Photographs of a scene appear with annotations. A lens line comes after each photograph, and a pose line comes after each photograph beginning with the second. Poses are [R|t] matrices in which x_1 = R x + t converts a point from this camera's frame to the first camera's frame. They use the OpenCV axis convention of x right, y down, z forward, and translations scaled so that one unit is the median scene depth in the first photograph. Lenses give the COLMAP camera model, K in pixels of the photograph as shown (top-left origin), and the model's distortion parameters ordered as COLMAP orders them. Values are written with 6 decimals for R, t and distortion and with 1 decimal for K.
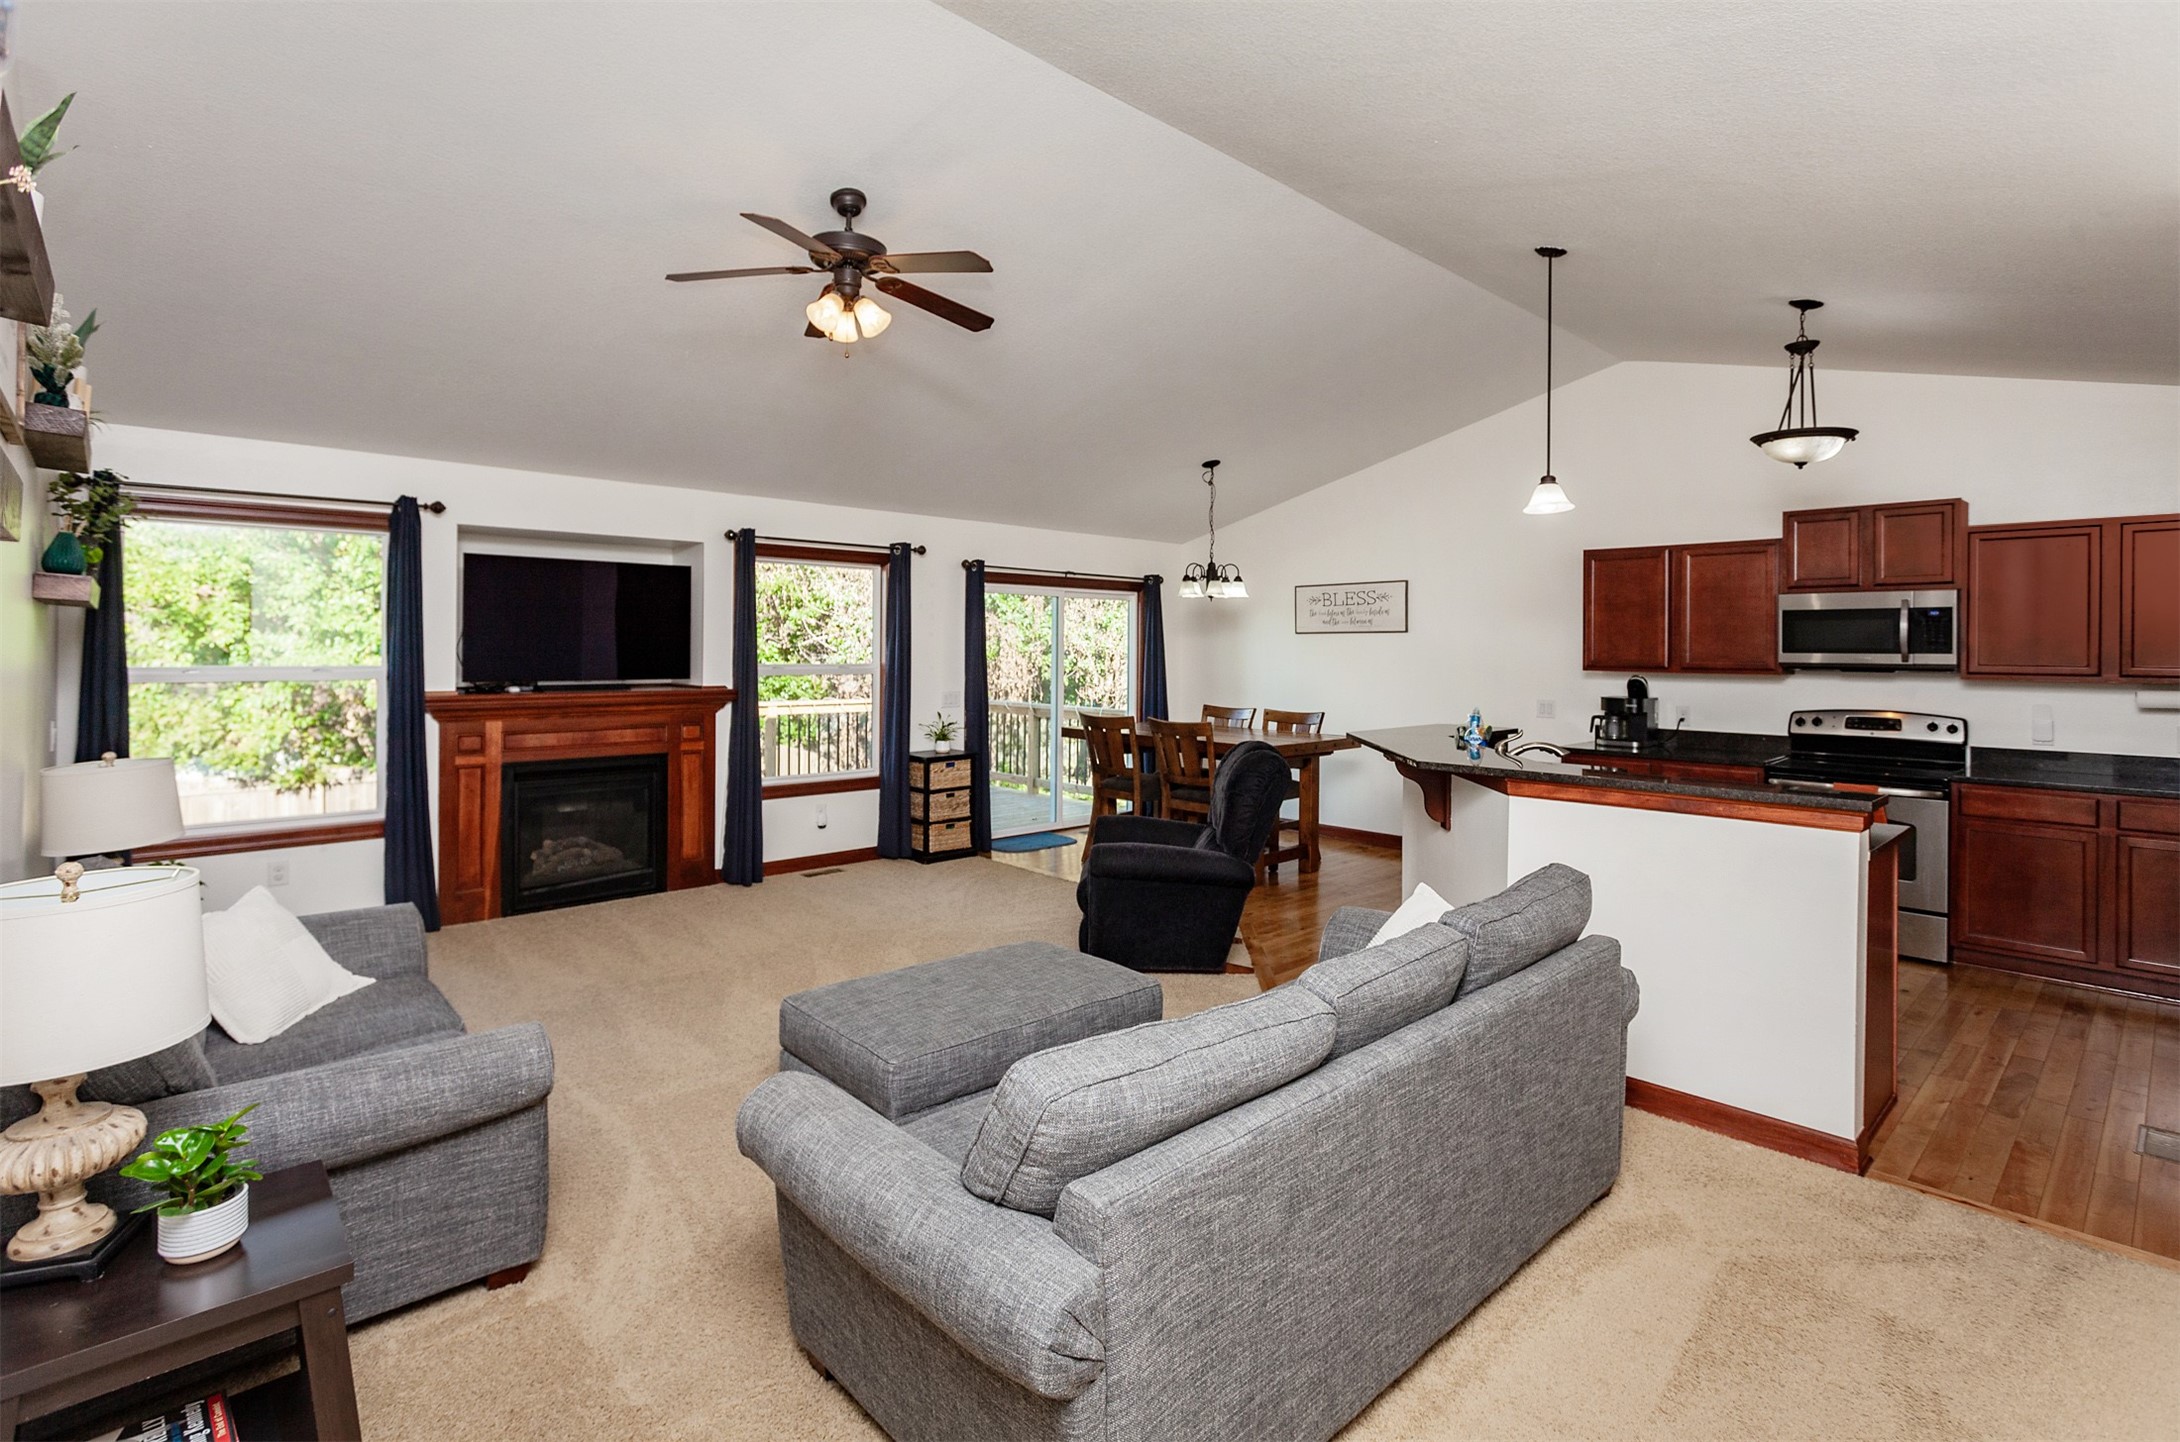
lens RADIAL K [[1040.7, 0, 1067.7], [0, 1040.7, 645.8], [0, 0, 1]] dist [-0.000443, -0.001310]
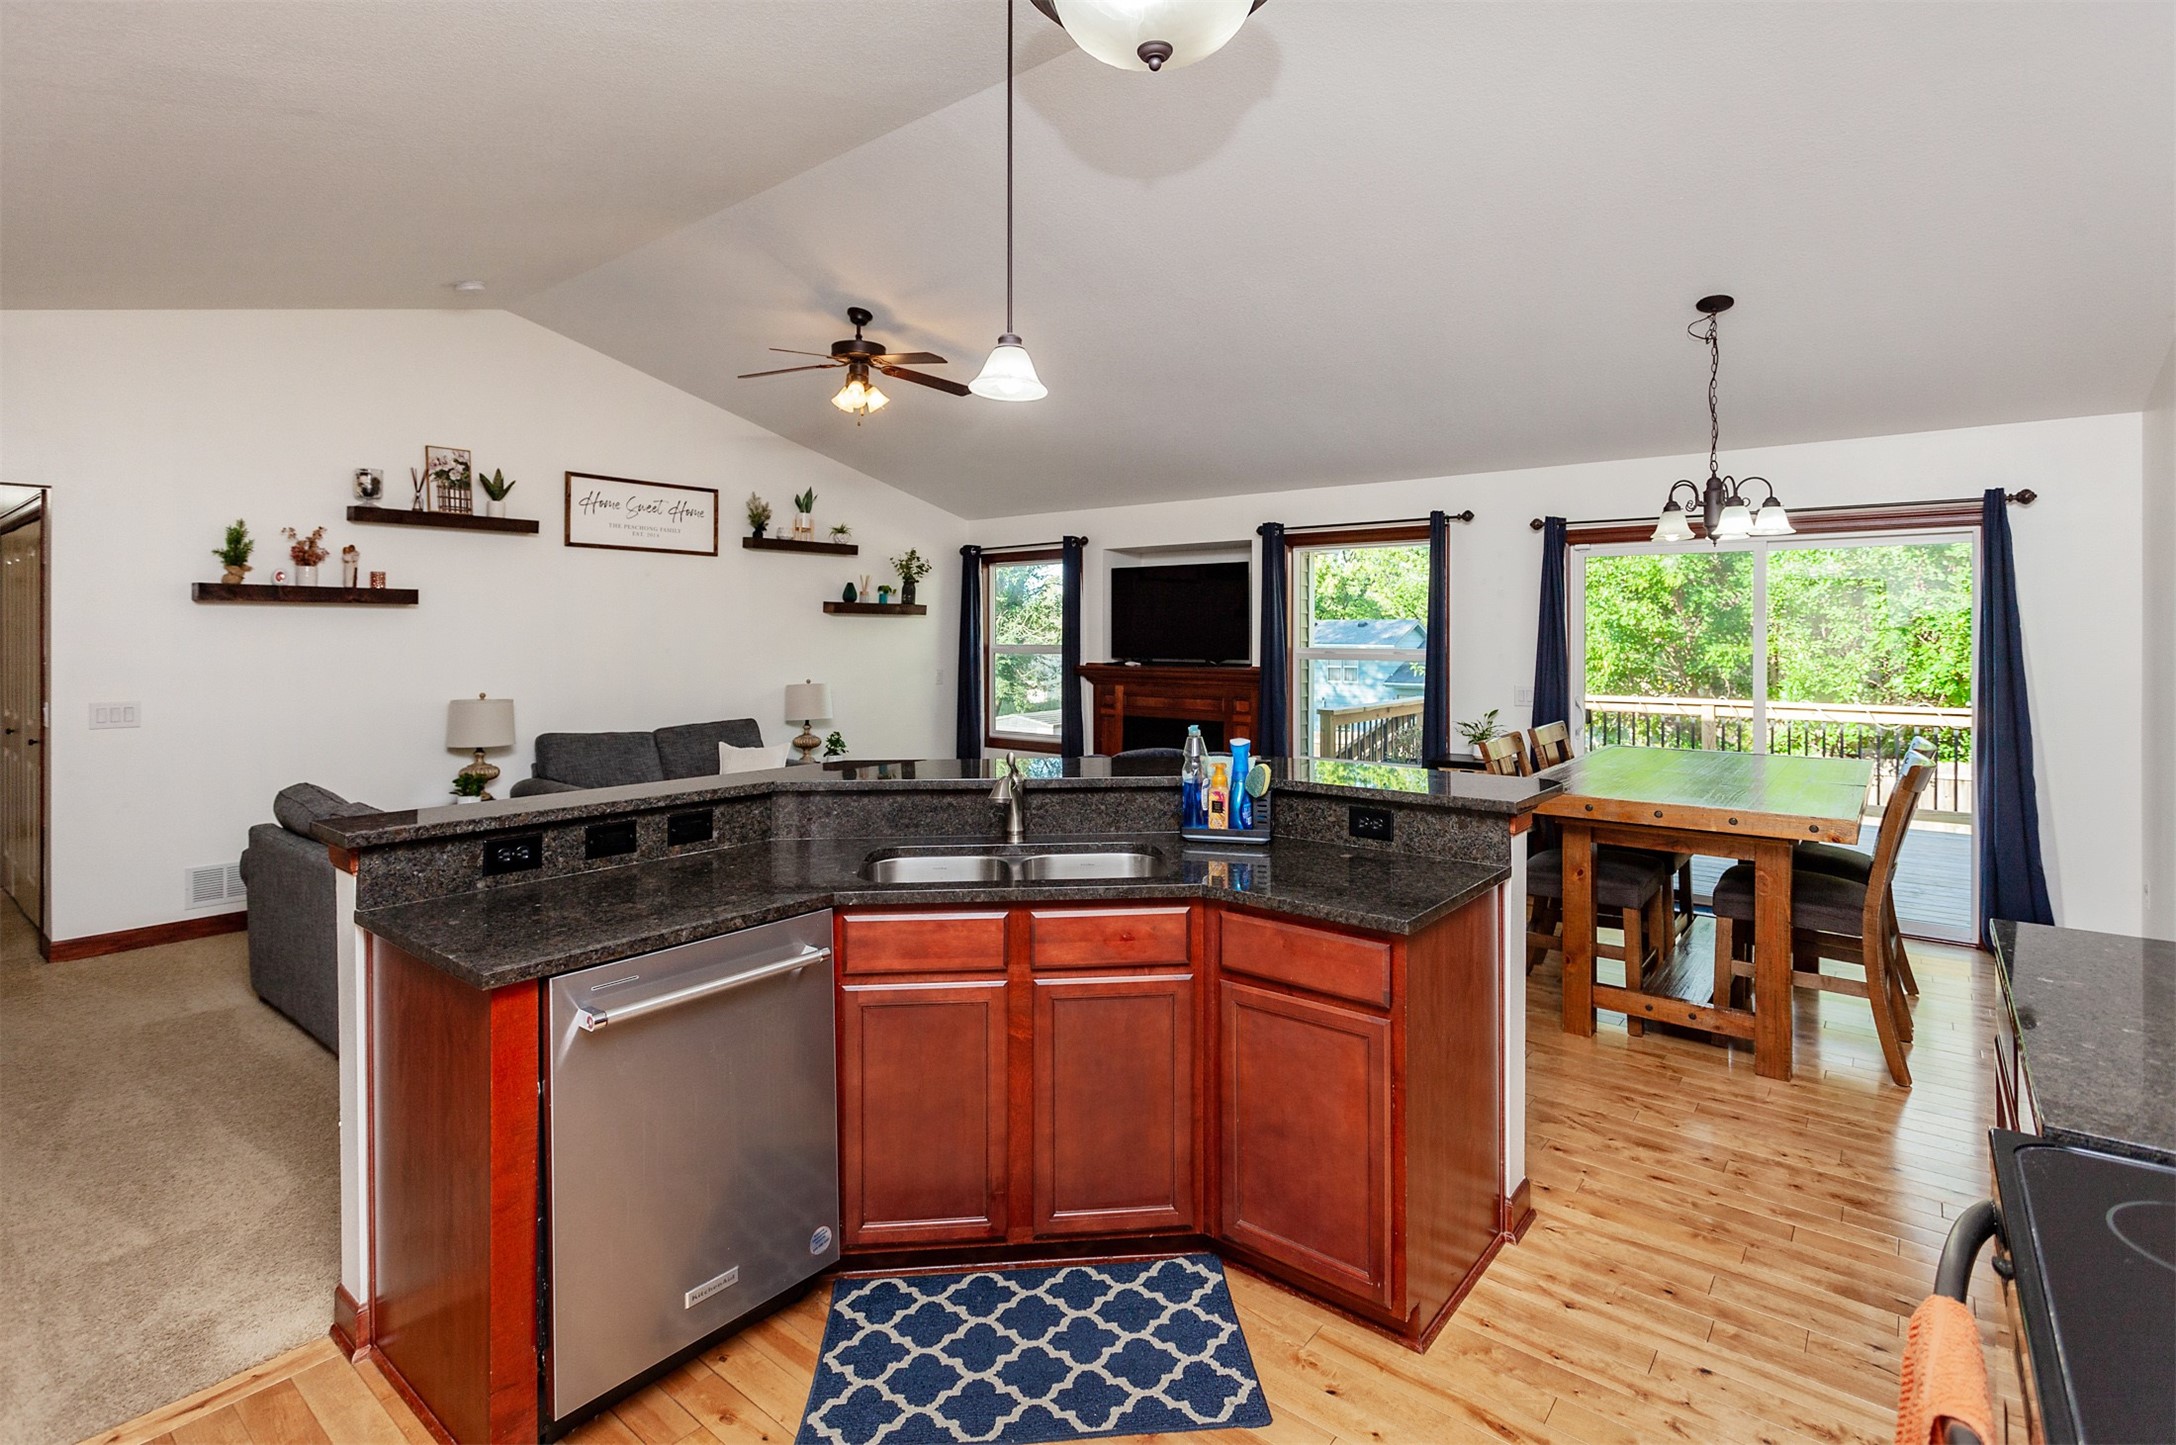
lens RADIAL K [[1039.4, 0, 1105.3], [0, 1039.4, 635.8], [0, 0, 1]] dist [0.000188, 0.000338]
pose [[0.148215, -0.004263, -0.988946, 0.804434], [0.002597, 0.999989, -0.003921, 0.009795], [0.988952, -0.001987, 0.148225, 0.730515]]
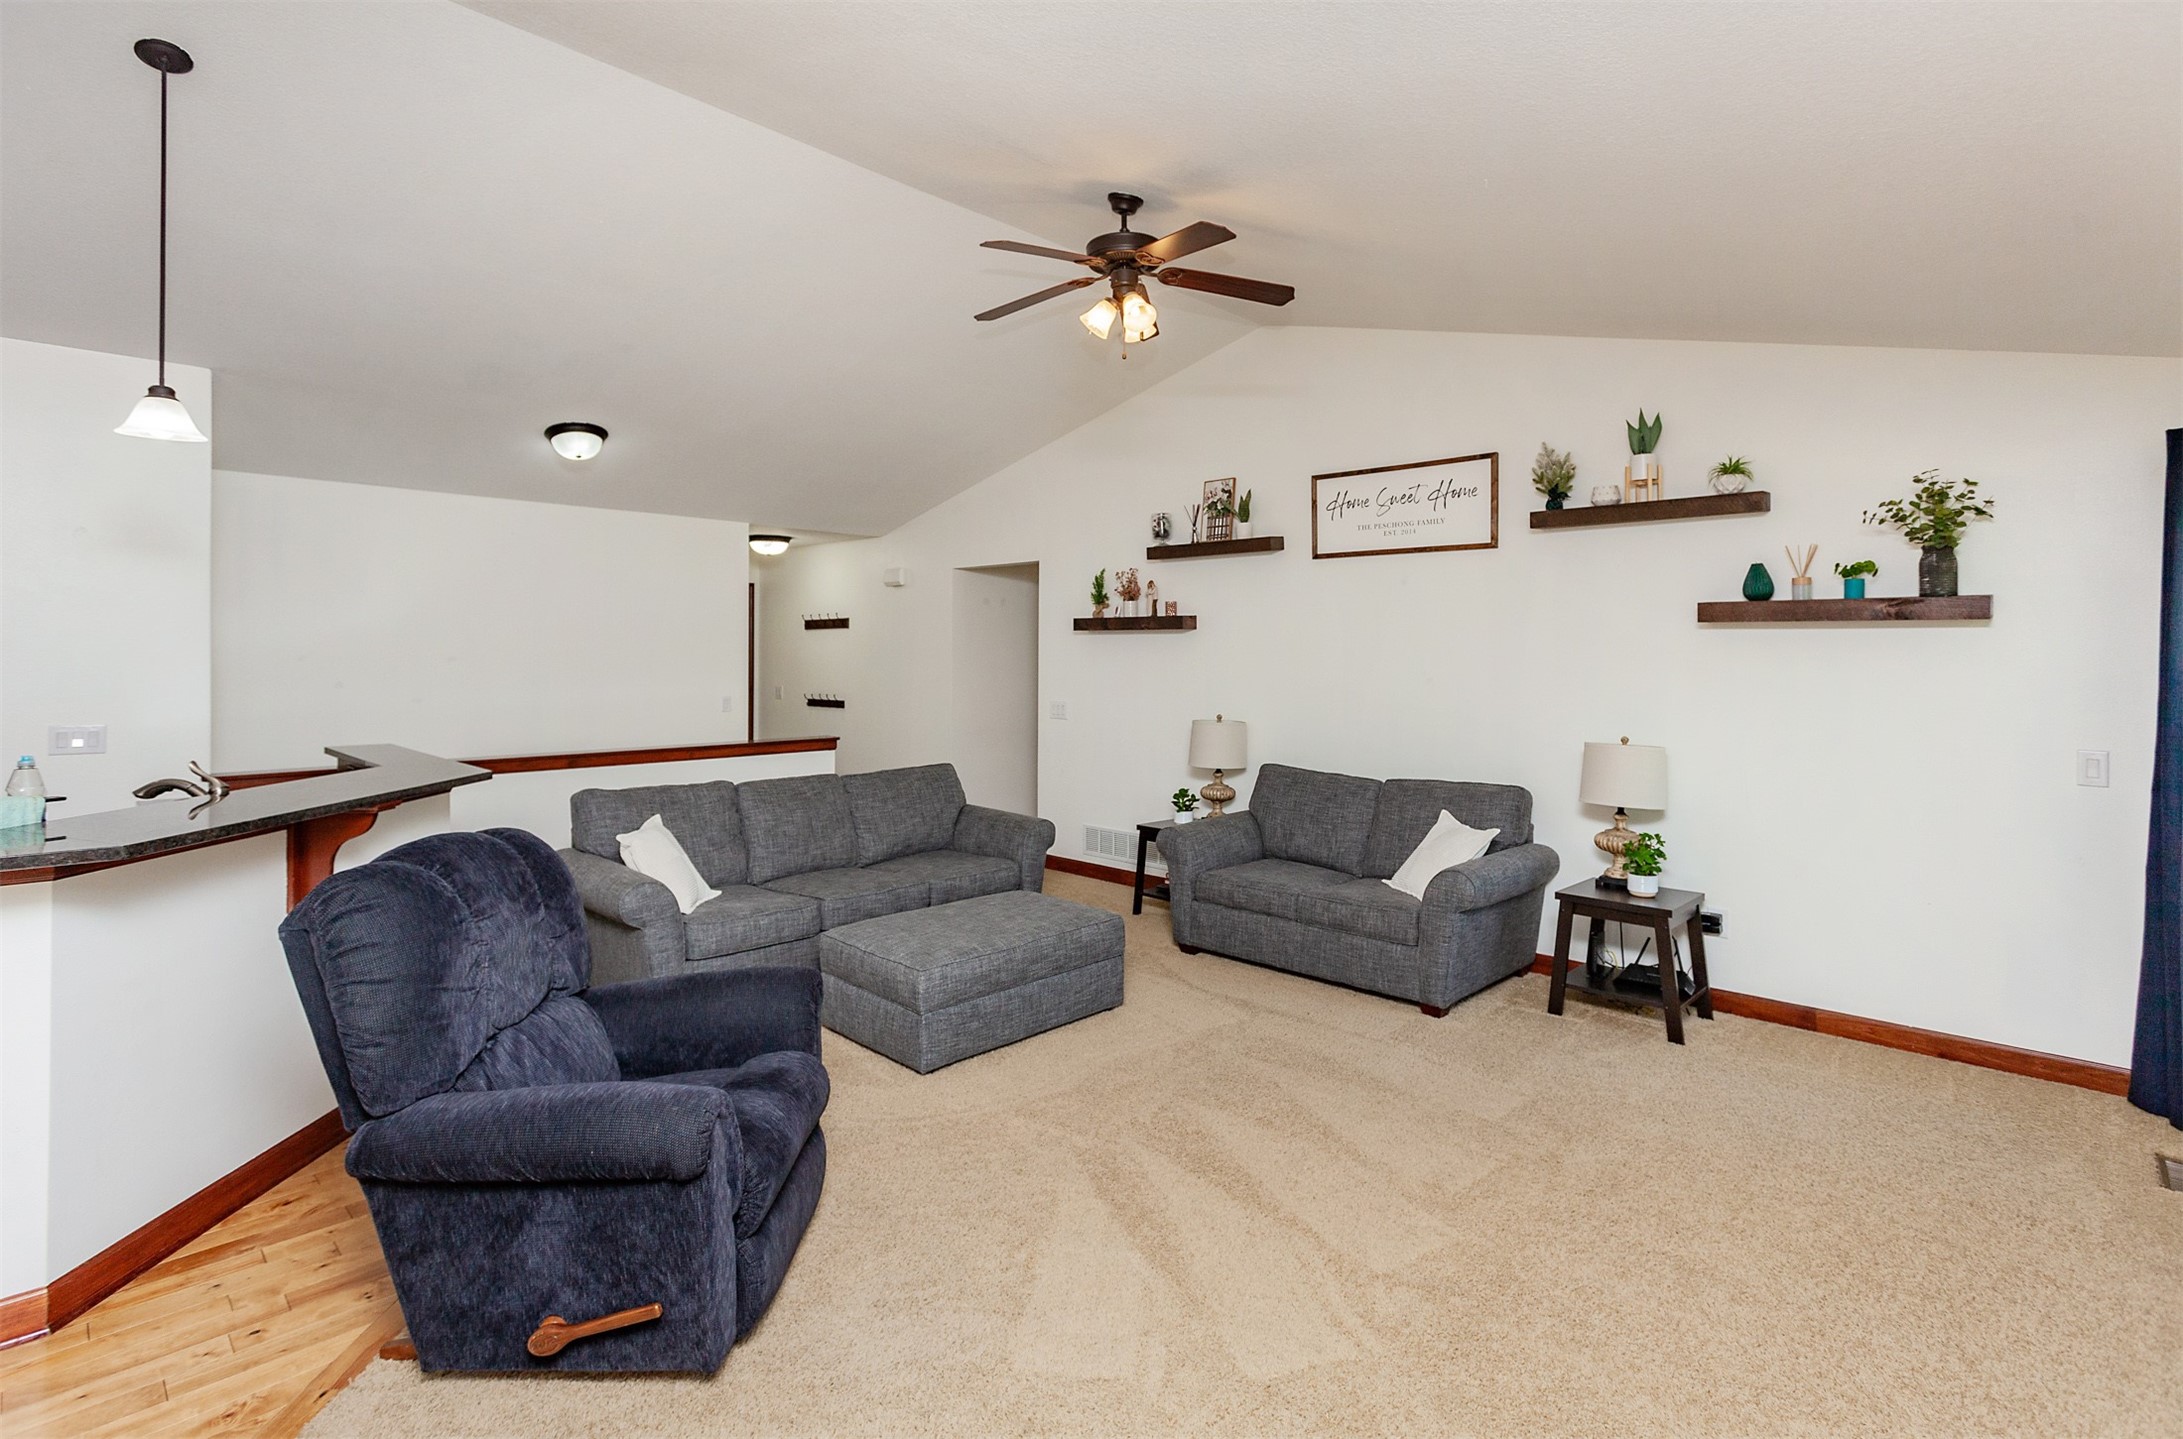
lens RADIAL K [[1042.2, 0, 1069.2], [0, 1042.2, 644.2], [0, 0, 1]] dist [-0.000443, -0.001310]
pose [[-0.998929, -0.012617, -0.044510, -0.075502], [-0.012165, 0.999872, -0.010405, 0.002863], [0.044636, -0.009852, -0.998955, 1.293450]]
